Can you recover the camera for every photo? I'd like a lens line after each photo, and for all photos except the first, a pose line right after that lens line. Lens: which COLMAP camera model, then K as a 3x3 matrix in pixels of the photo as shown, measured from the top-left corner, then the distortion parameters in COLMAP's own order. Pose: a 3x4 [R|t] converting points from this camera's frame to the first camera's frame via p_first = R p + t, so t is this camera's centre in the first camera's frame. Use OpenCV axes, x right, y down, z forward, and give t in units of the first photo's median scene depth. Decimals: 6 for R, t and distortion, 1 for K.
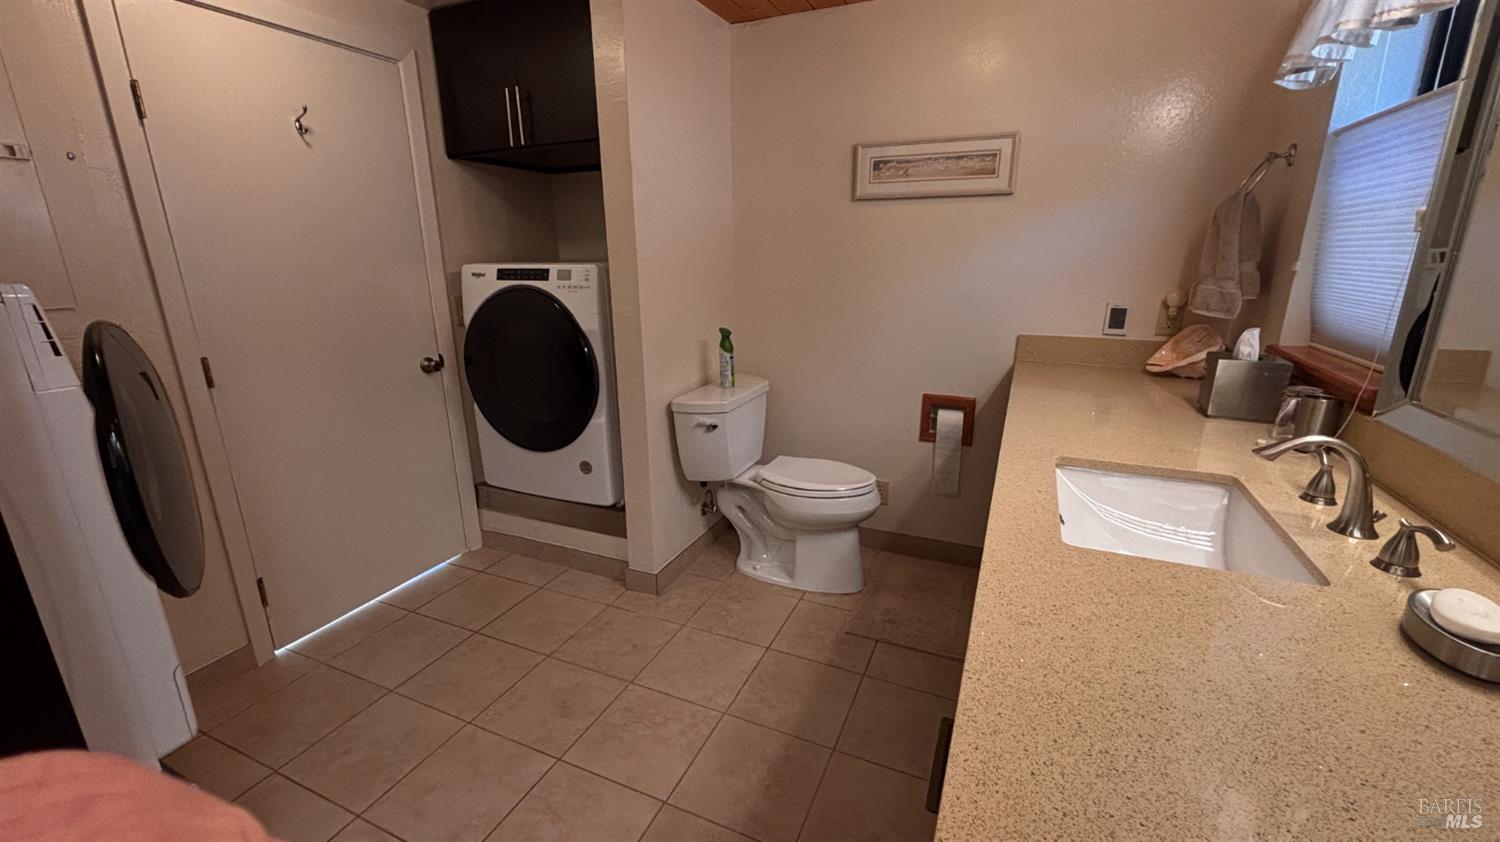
lens RADIAL K [[609.7, 0, 747.7], [0, 609.7, 416.9], [0, 0, 1]] dist [0.004122, -0.000948]
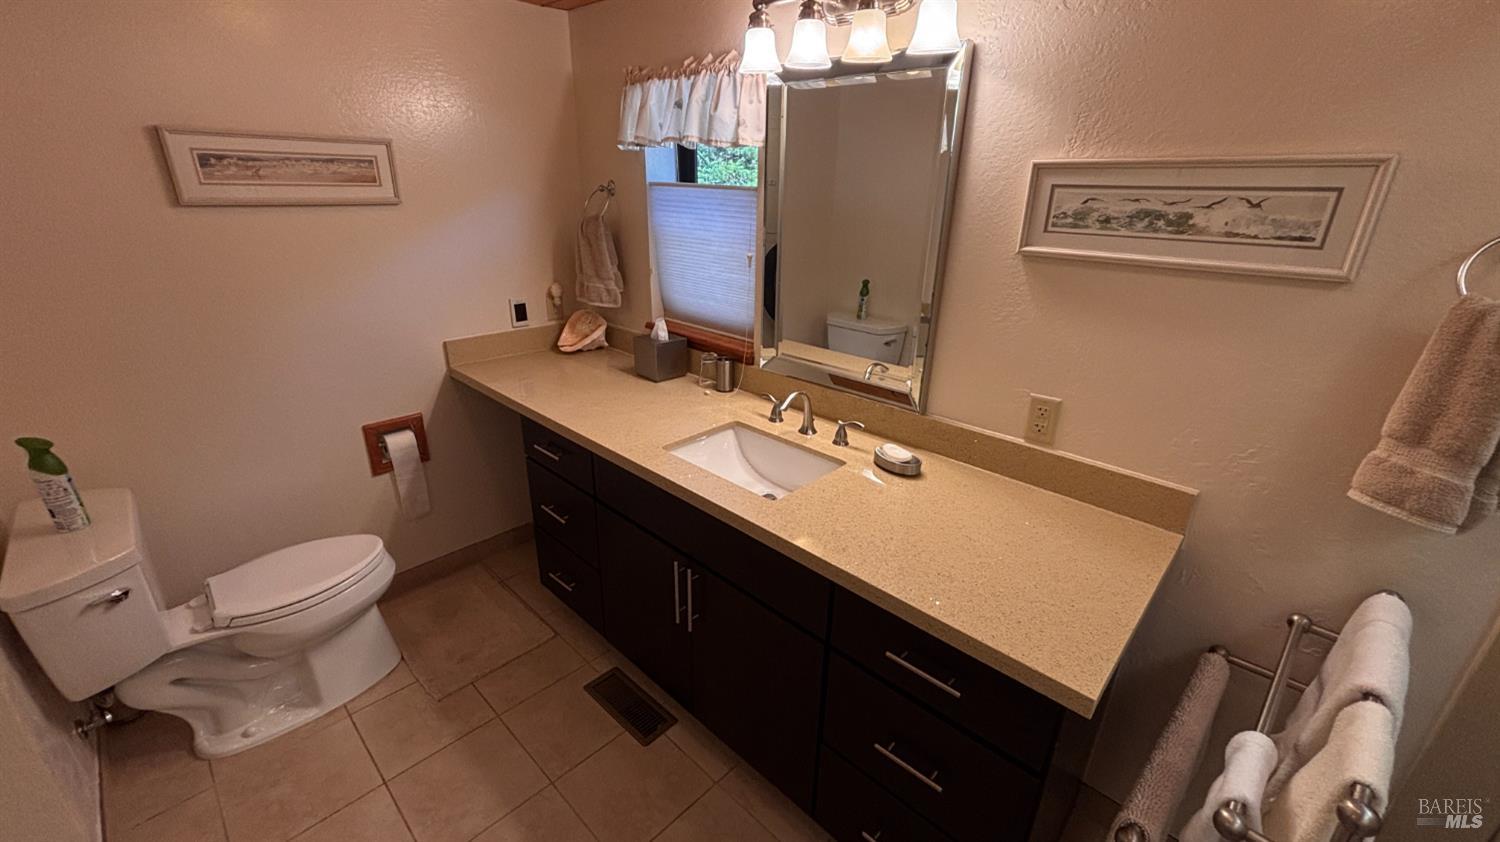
lens RADIAL K [[609.7, 0, 740.3], [0, 609.7, 412.9], [0, 0, 1]] dist [0.004122, -0.000948]
pose [[0.346264, -0.324152, 0.880356, -0.325852], [0.232390, 0.938799, 0.254267, -0.169515], [-0.908898, 0.116542, 0.400402, 0.158100]]
